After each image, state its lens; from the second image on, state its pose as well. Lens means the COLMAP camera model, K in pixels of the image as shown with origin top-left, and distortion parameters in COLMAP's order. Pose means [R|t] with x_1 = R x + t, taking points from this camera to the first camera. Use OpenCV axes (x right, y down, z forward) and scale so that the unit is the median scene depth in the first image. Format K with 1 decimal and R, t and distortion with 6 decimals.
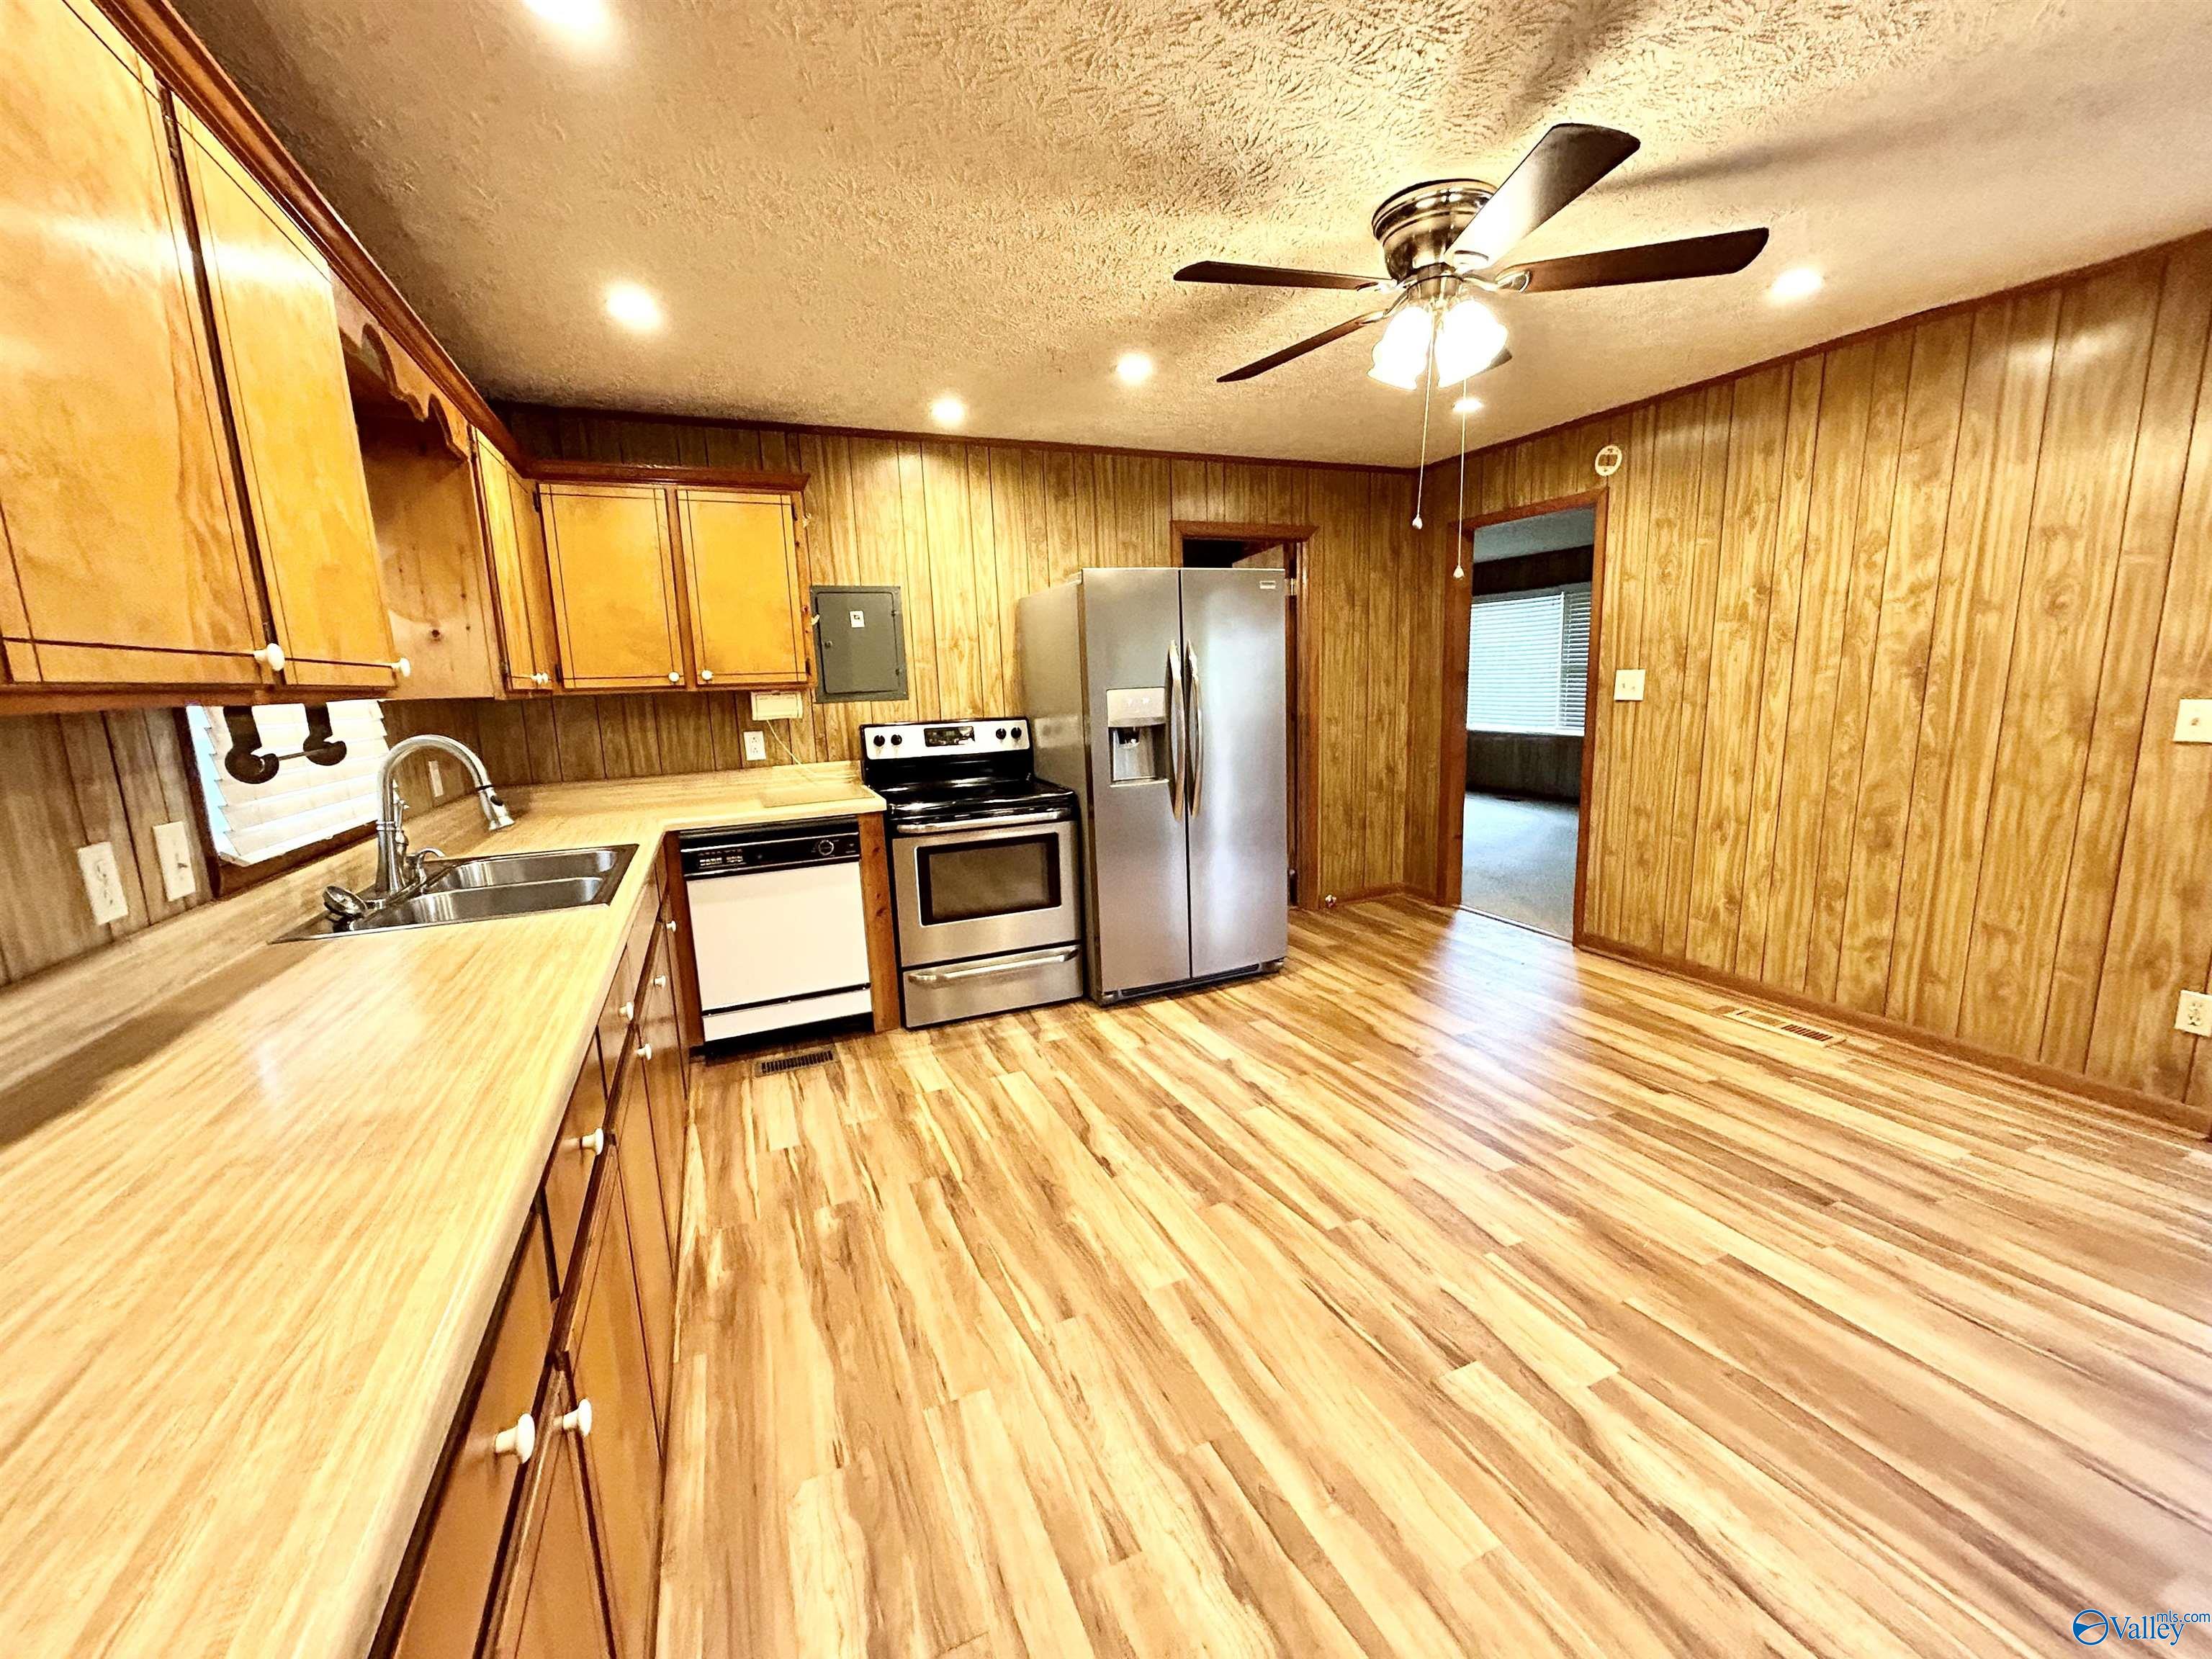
lens RADIAL K [[894.5, 0, 1103.4], [0, 894.5, 832.3], [0, 0, 1]] dist [-0.002334, 0.000535]
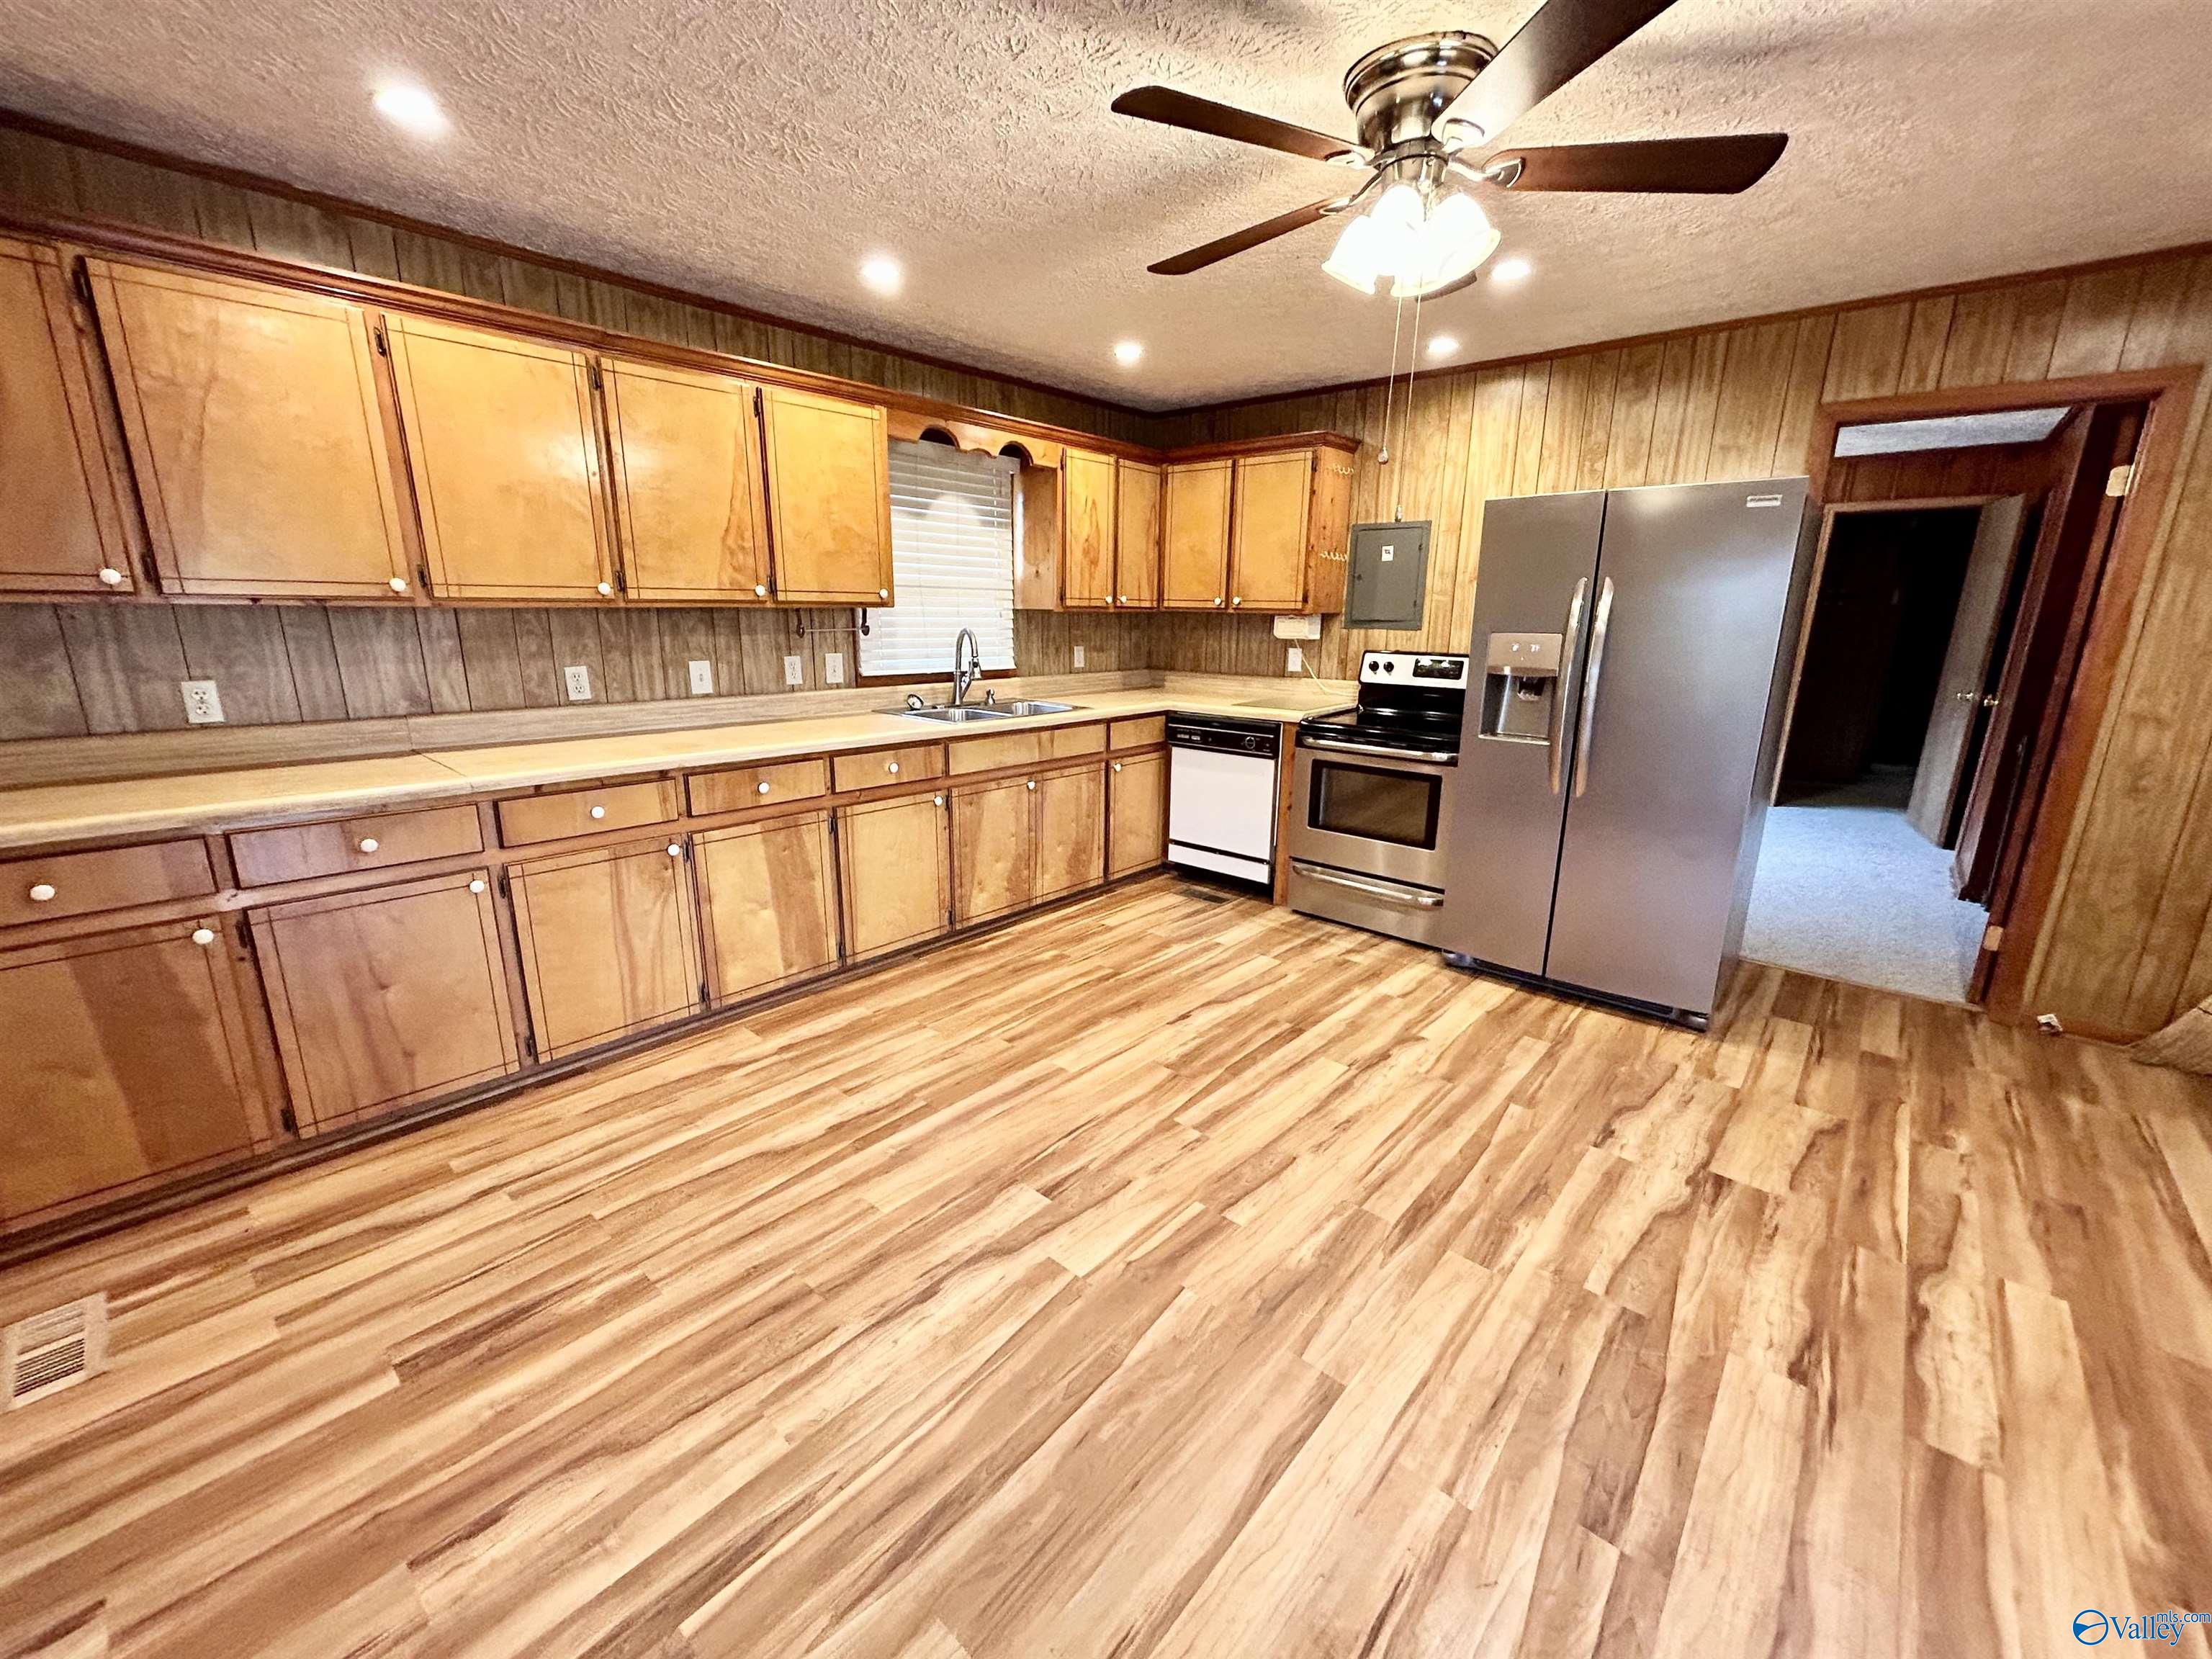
lens RADIAL K [[894.5, 0, 1101.8], [0, 894.5, 833.7], [0, 0, 1]] dist [-0.002334, 0.000535]
pose [[0.413183, 0.262756, -0.871917, 0.732007], [-0.182349, 0.961949, 0.203476, -0.077247], [0.892204, 0.074920, 0.445375, 0.257650]]
